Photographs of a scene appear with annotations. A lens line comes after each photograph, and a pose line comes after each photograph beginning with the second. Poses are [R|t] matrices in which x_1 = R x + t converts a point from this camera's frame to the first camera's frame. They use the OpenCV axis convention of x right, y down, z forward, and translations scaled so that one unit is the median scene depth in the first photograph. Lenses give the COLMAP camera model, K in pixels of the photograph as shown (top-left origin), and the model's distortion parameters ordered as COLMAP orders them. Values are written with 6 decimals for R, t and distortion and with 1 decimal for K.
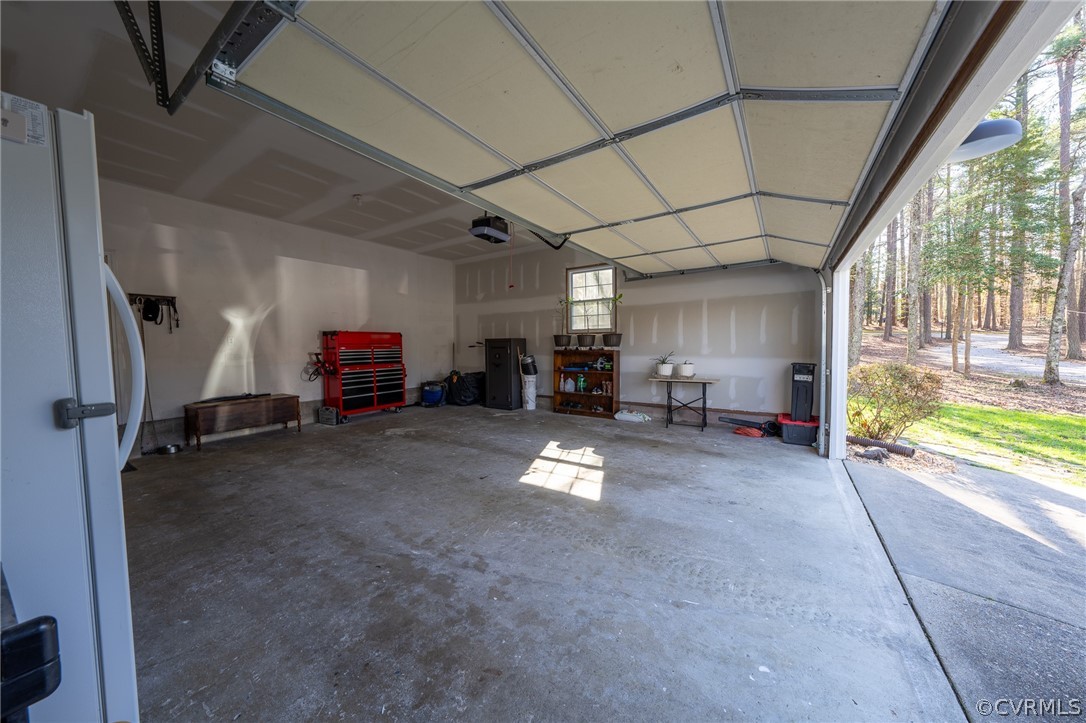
lens RADIAL K [[369.5, 0, 542.3], [0, 369.5, 360.5], [0, 0, 1]] dist [-0.004370, 0.000662]
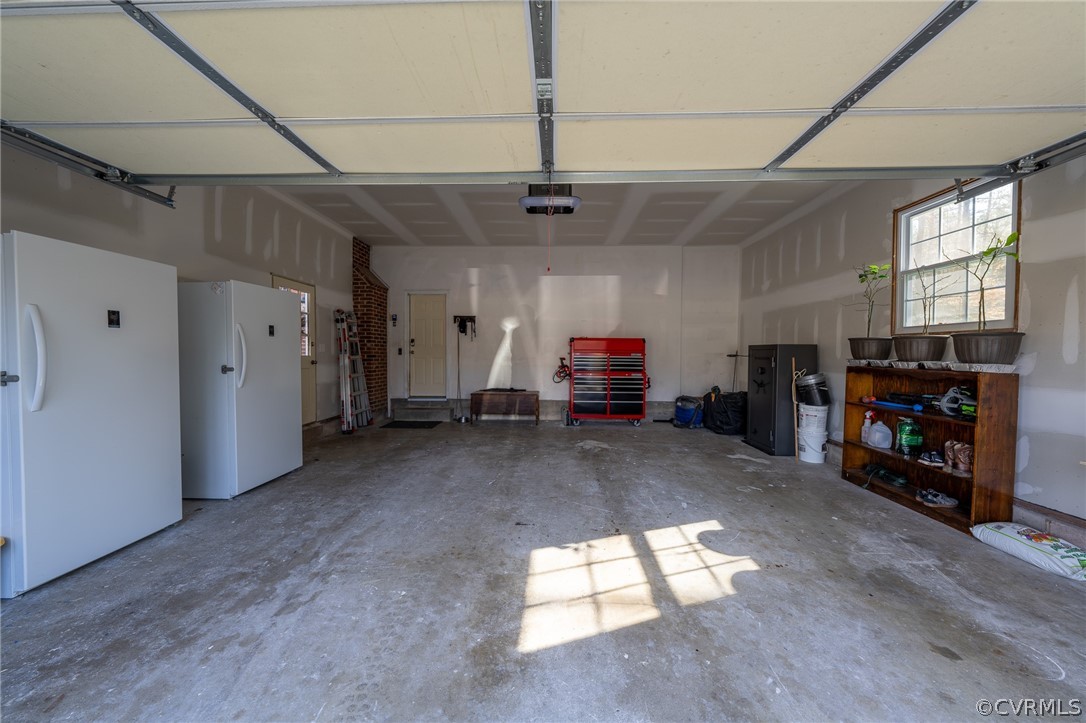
lens RADIAL K [[369.5, 0, 543.4], [0, 369.5, 360.5], [0, 0, 1]] dist [-0.004370, 0.000662]
pose [[0.517438, 0.035998, -0.854963, 0.357905], [-0.052405, 0.998573, 0.010328, -0.024162], [0.854115, 0.039460, 0.518585, 0.438323]]
